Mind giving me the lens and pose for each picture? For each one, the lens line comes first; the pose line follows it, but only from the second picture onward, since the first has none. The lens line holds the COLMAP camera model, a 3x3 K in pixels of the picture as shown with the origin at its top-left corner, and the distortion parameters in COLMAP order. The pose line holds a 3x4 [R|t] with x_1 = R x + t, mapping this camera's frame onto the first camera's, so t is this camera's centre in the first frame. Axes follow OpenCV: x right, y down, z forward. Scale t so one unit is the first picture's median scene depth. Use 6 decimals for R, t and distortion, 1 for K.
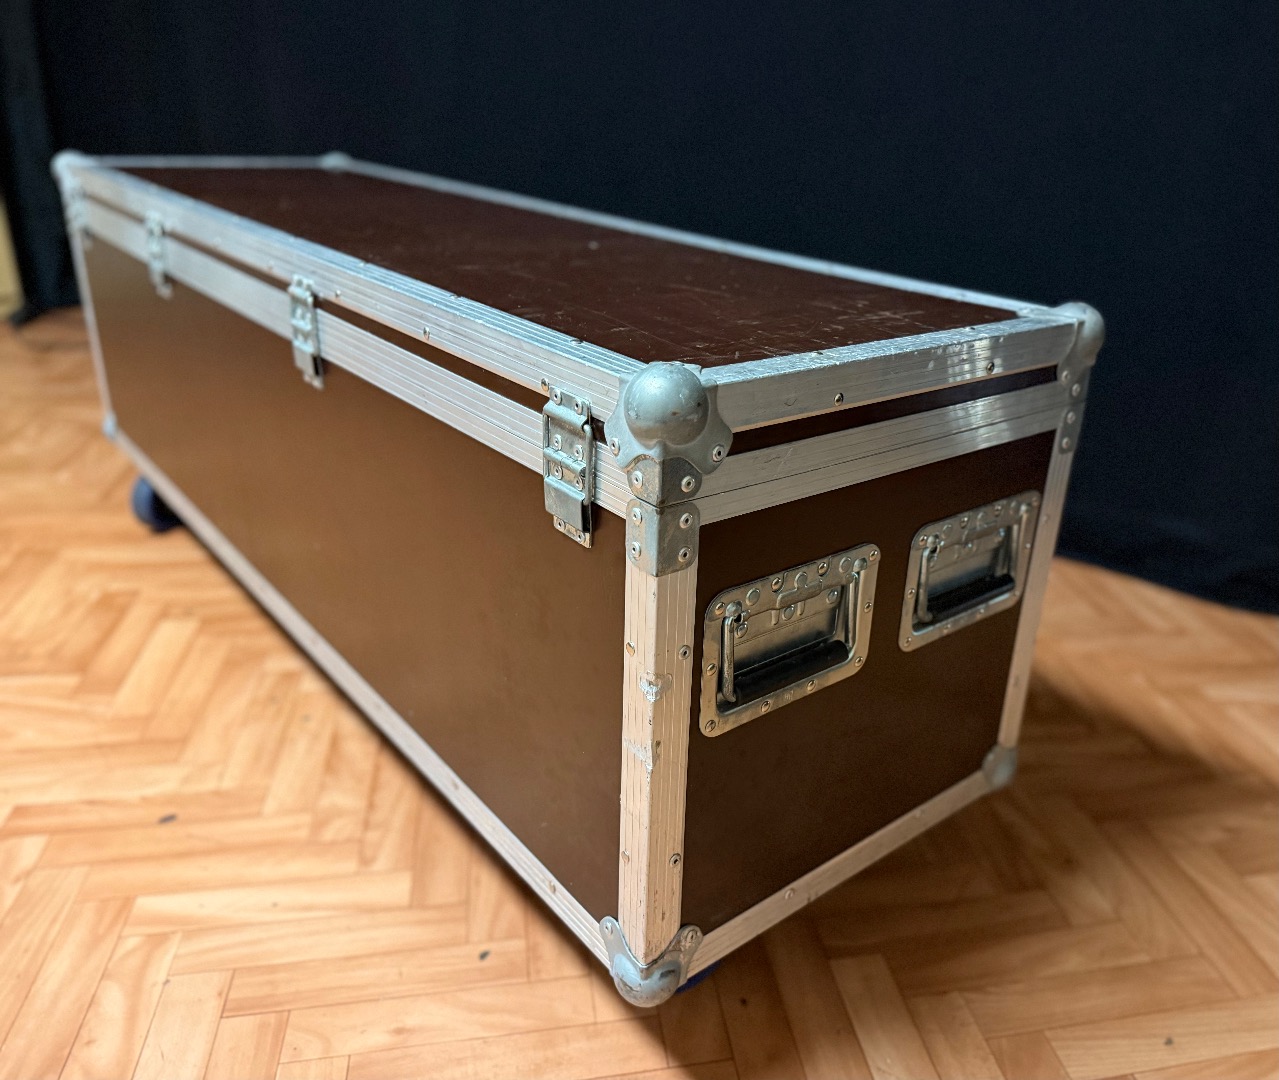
lens RADIAL K [[1042.9, 0, 698.0], [0, 1042.9, 542.1], [0, 0, 1]] dist [0.062866, -0.103828]
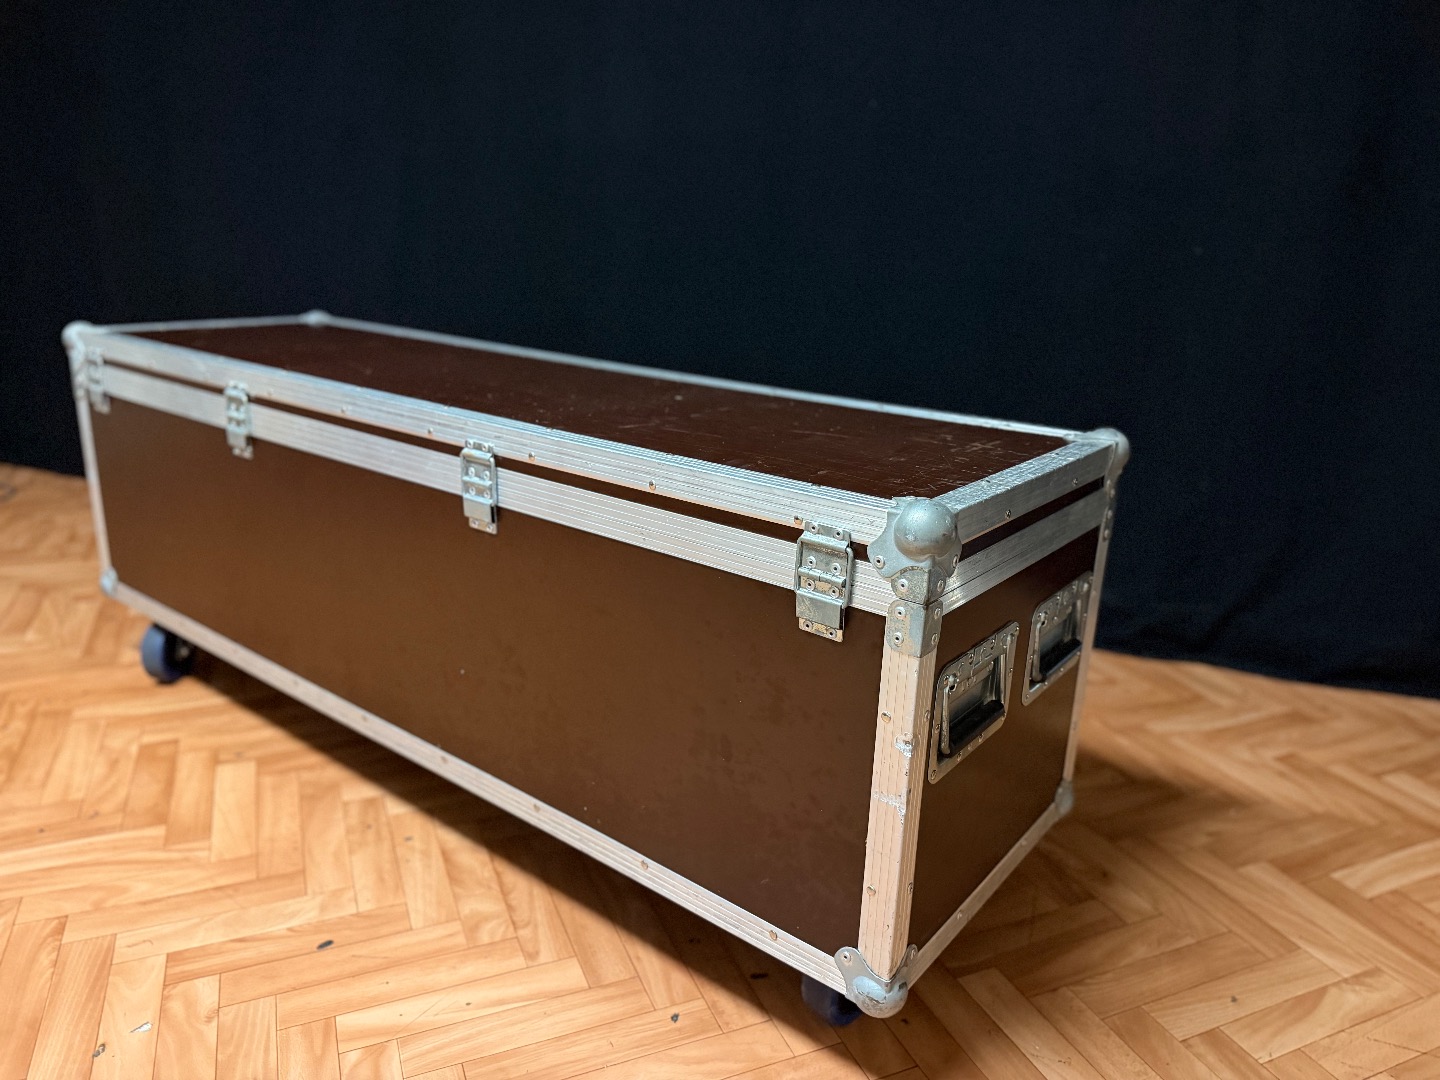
lens RADIAL K [[1023.3, 0, 720.0], [0, 1023.3, 540.0], [0, 0, 1]] dist [0.062438, -0.091575]
pose [[0.980853, -0.072828, 0.180621, -0.337017], [0.090527, 0.991658, -0.091756, -0.012104], [-0.172432, 0.106350, 0.979263, -0.162709]]
